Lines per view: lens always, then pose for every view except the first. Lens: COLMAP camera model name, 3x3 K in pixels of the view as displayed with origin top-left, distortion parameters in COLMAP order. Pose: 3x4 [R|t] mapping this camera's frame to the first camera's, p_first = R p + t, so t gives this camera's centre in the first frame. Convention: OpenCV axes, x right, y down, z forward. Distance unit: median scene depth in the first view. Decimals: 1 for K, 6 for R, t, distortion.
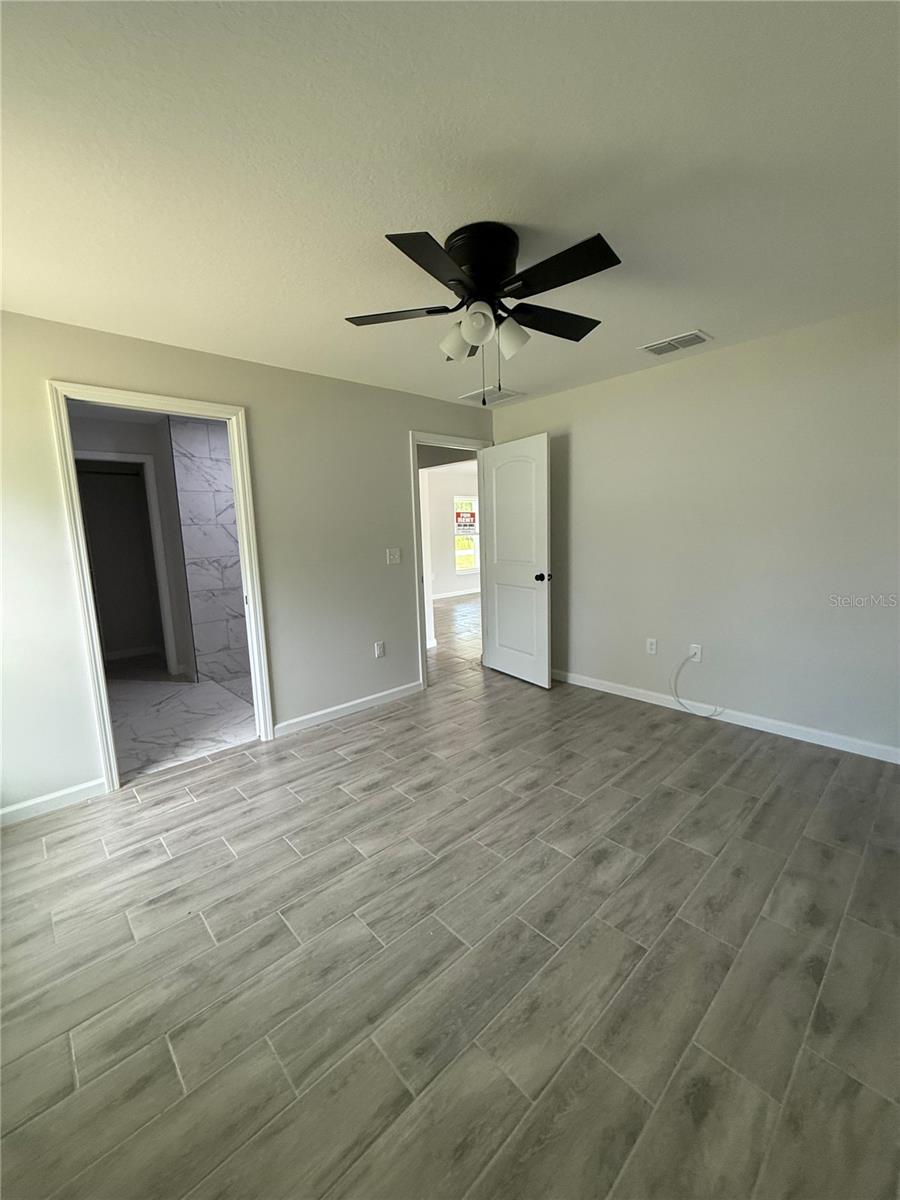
lens RADIAL K [[478.8, 0, 450.0], [0, 478.8, 596.7], [0, 0, 1]] dist [-0.000841, -0.000660]
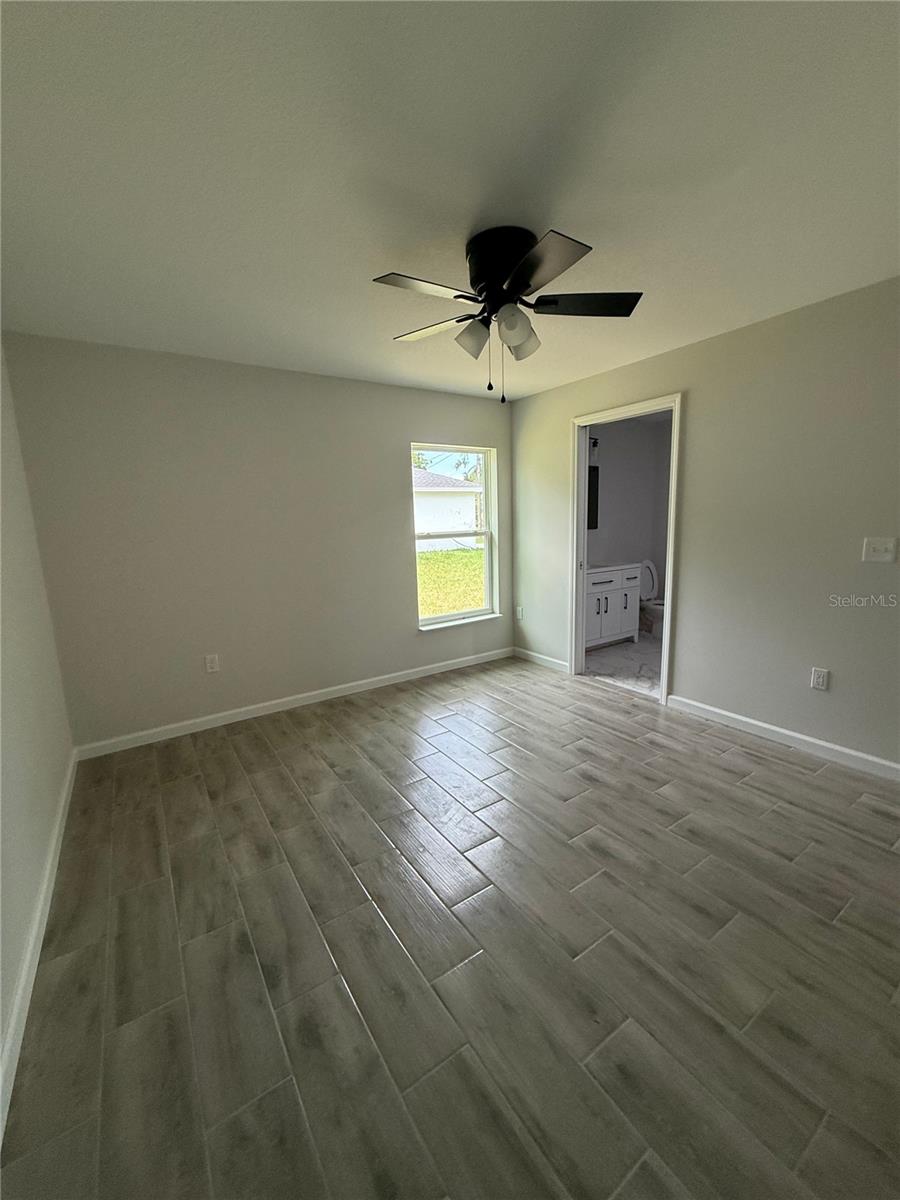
lens RADIAL K [[481.2, 0, 447.6], [0, 481.2, 594.2], [0, 0, 1]] dist [-0.000546, -0.000122]
pose [[-0.160030, 0.191826, -0.968294, 0.870822], [-0.104828, 0.972087, 0.209902, -0.146290], [0.981530, 0.135095, -0.135454, 0.790346]]
